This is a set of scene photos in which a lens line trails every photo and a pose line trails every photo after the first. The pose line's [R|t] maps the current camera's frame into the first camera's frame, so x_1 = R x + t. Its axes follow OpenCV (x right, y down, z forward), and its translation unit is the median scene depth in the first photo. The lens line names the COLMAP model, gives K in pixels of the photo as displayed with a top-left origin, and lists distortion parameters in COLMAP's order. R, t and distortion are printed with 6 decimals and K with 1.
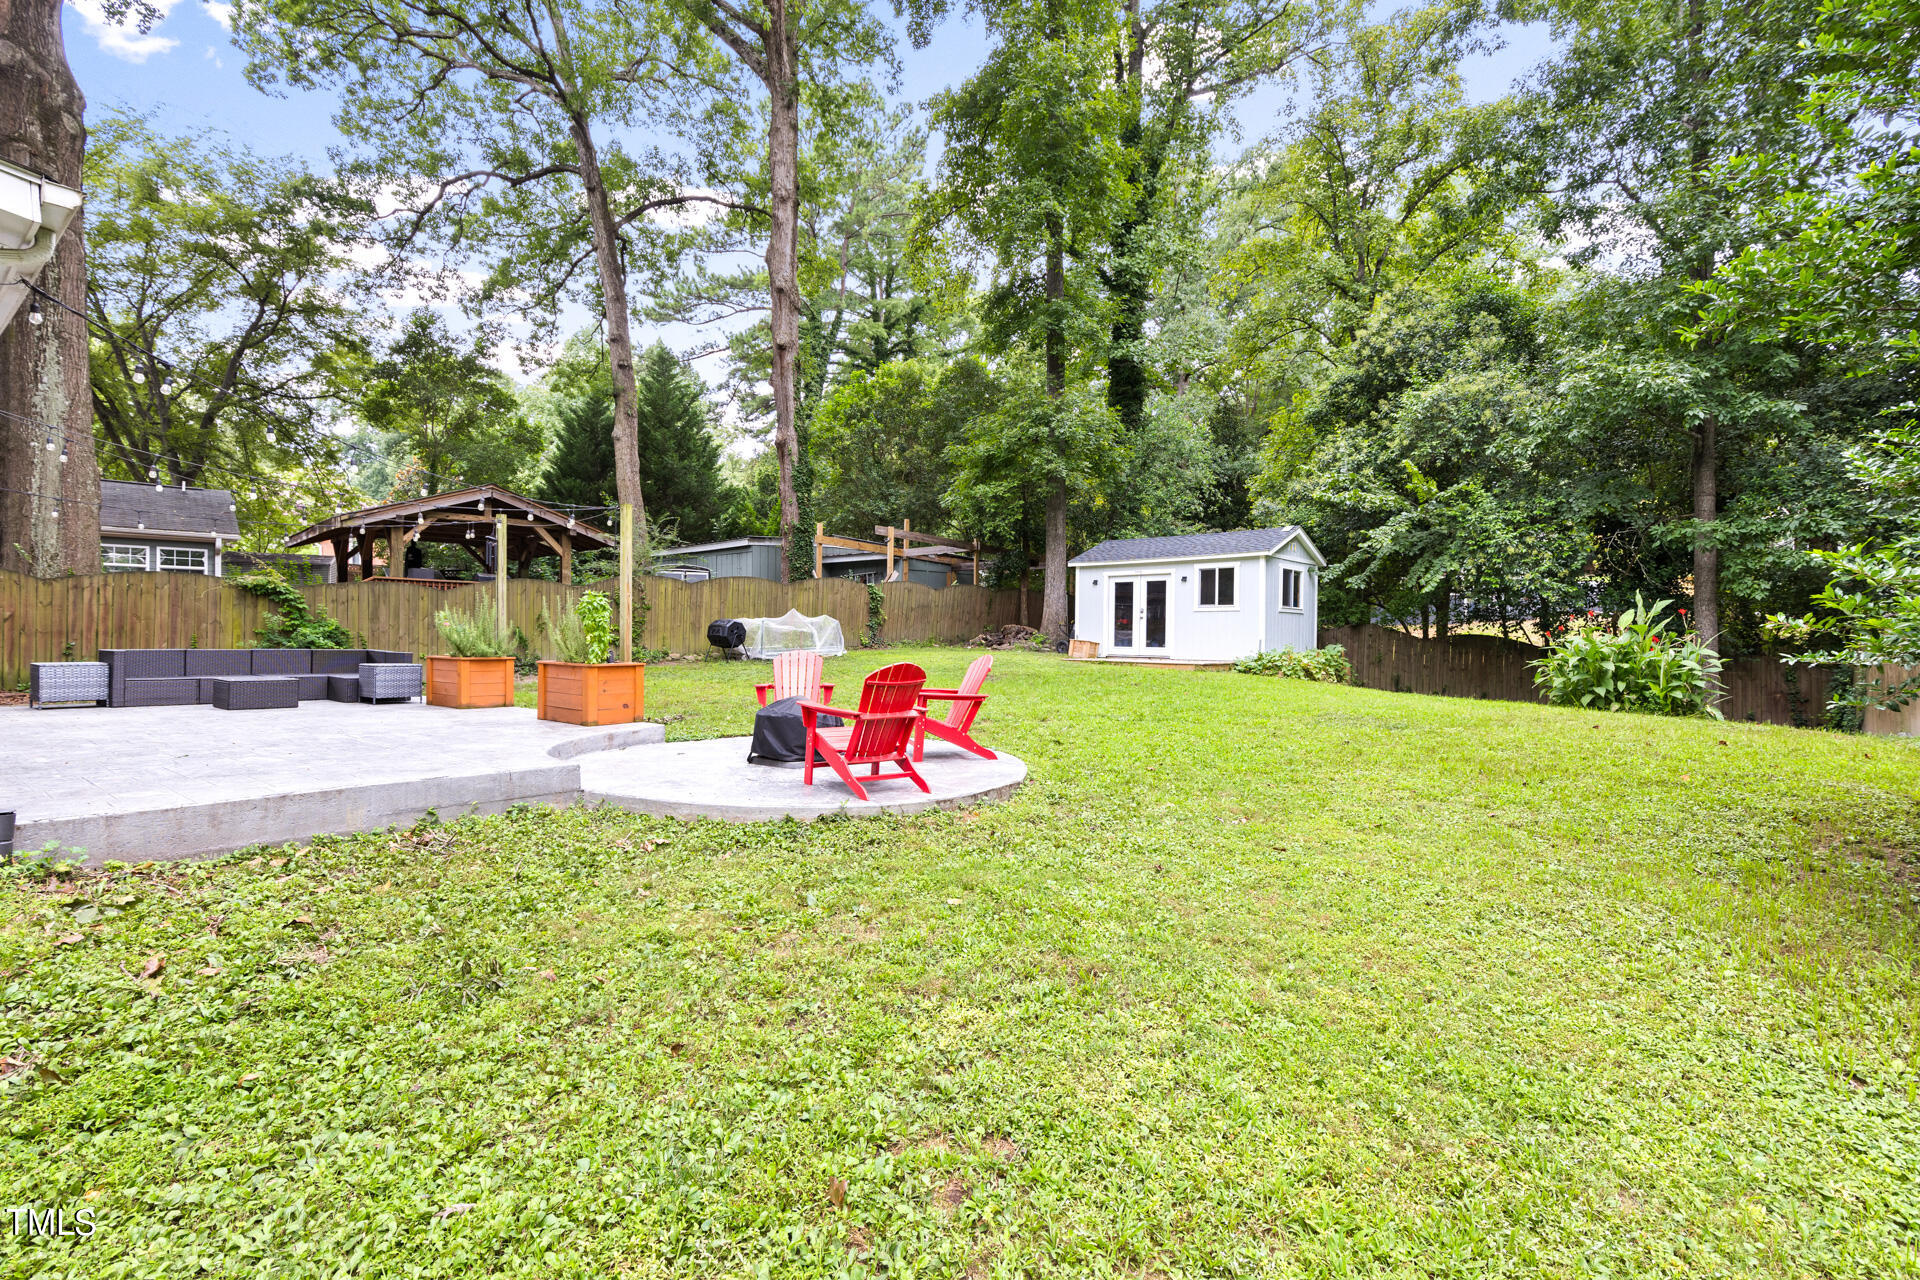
lens RADIAL K [[886.3, 0, 960.0], [0, 886.3, 640.0], [0, 0, 1]] dist [0.001105, 0.000532]
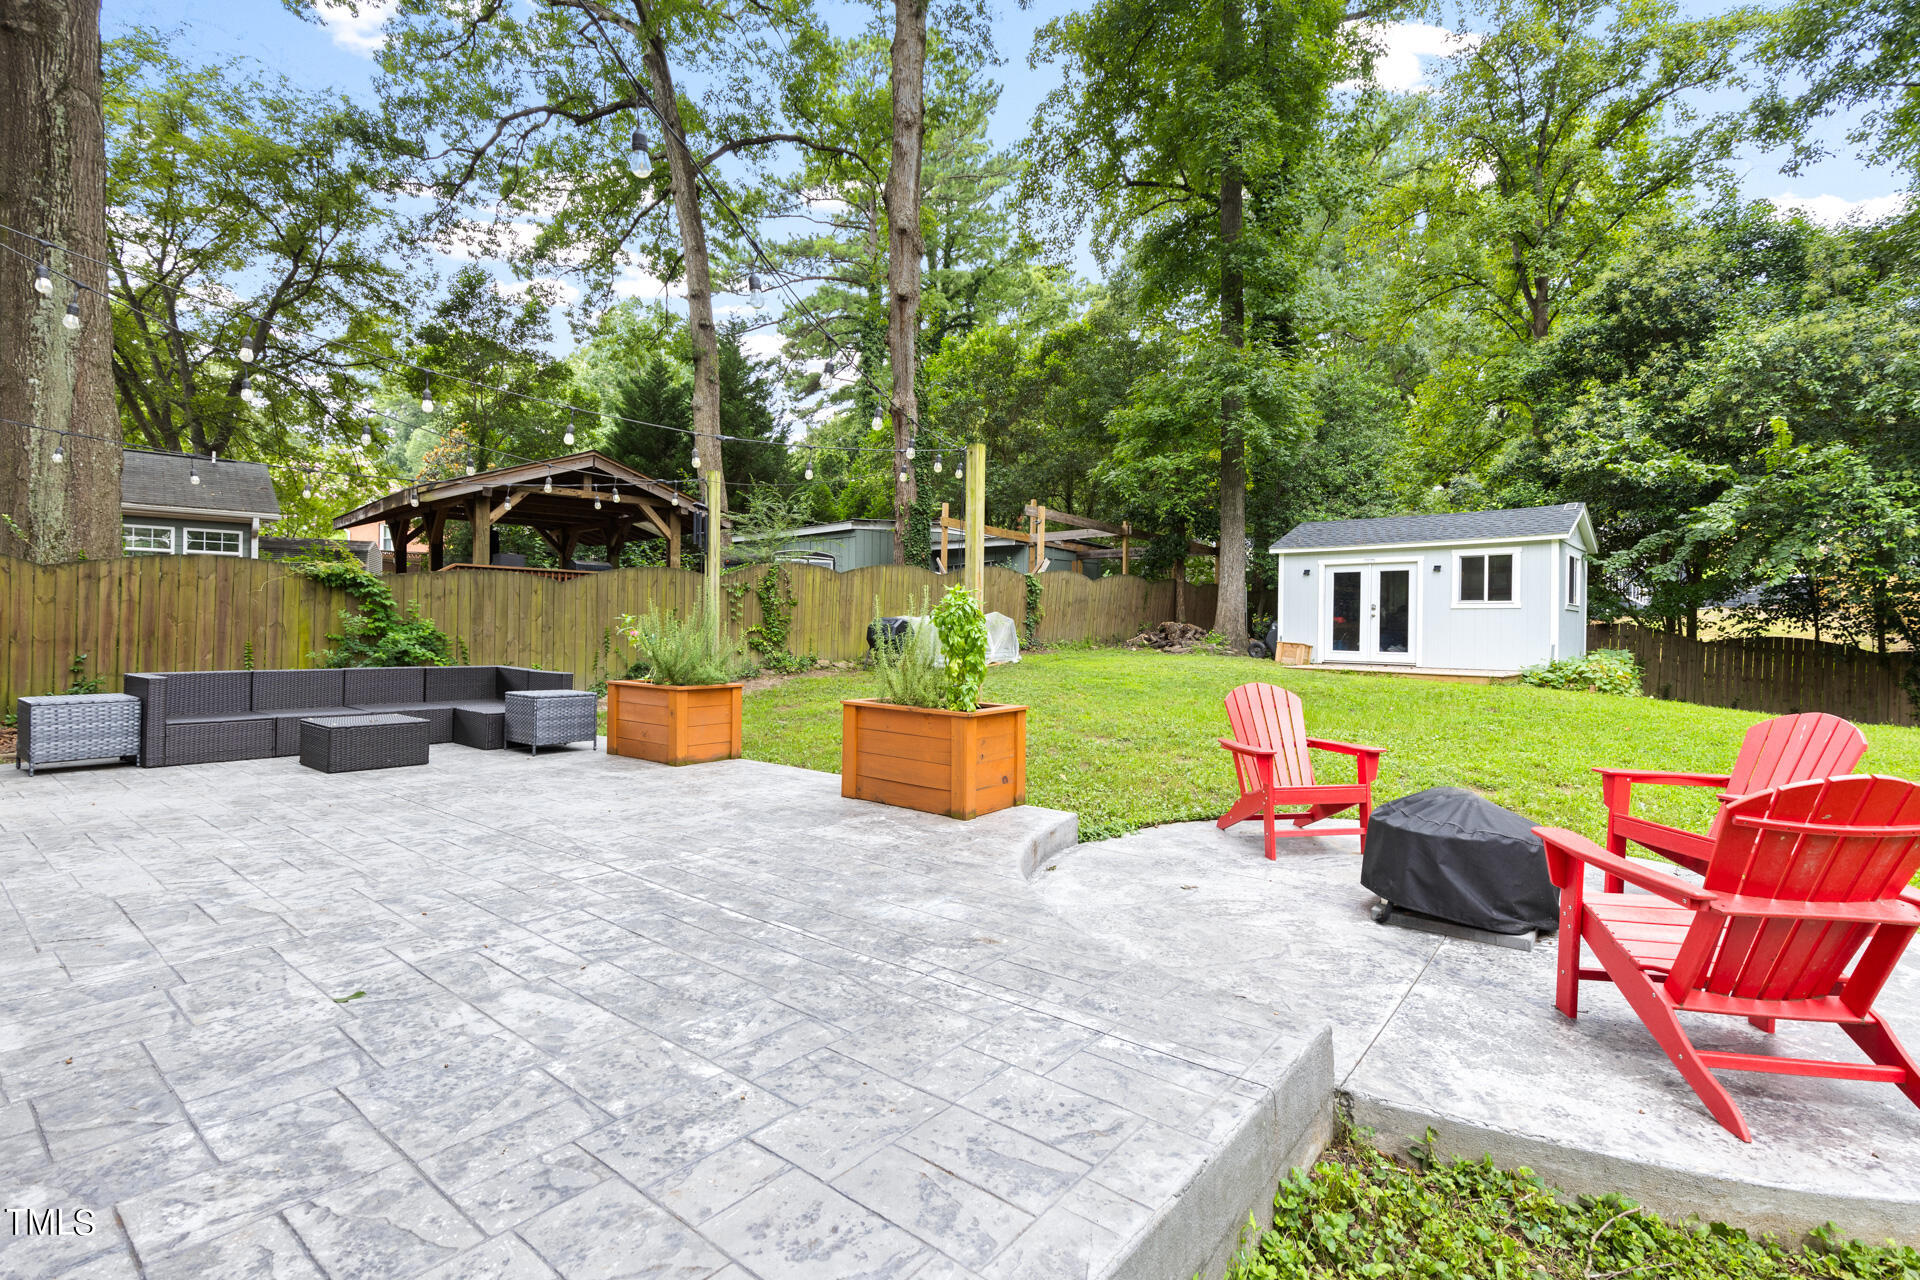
lens RADIAL K [[889.9, 0, 954.8], [0, 889.9, 624.7], [0, 0, 1]] dist [0.003383, 0.000215]
pose [[0.999934, 0.002622, -0.011166, -0.114879], [-0.002686, 0.999980, -0.005716, -0.007364], [0.011151, 0.005746, 0.999921, 0.114321]]
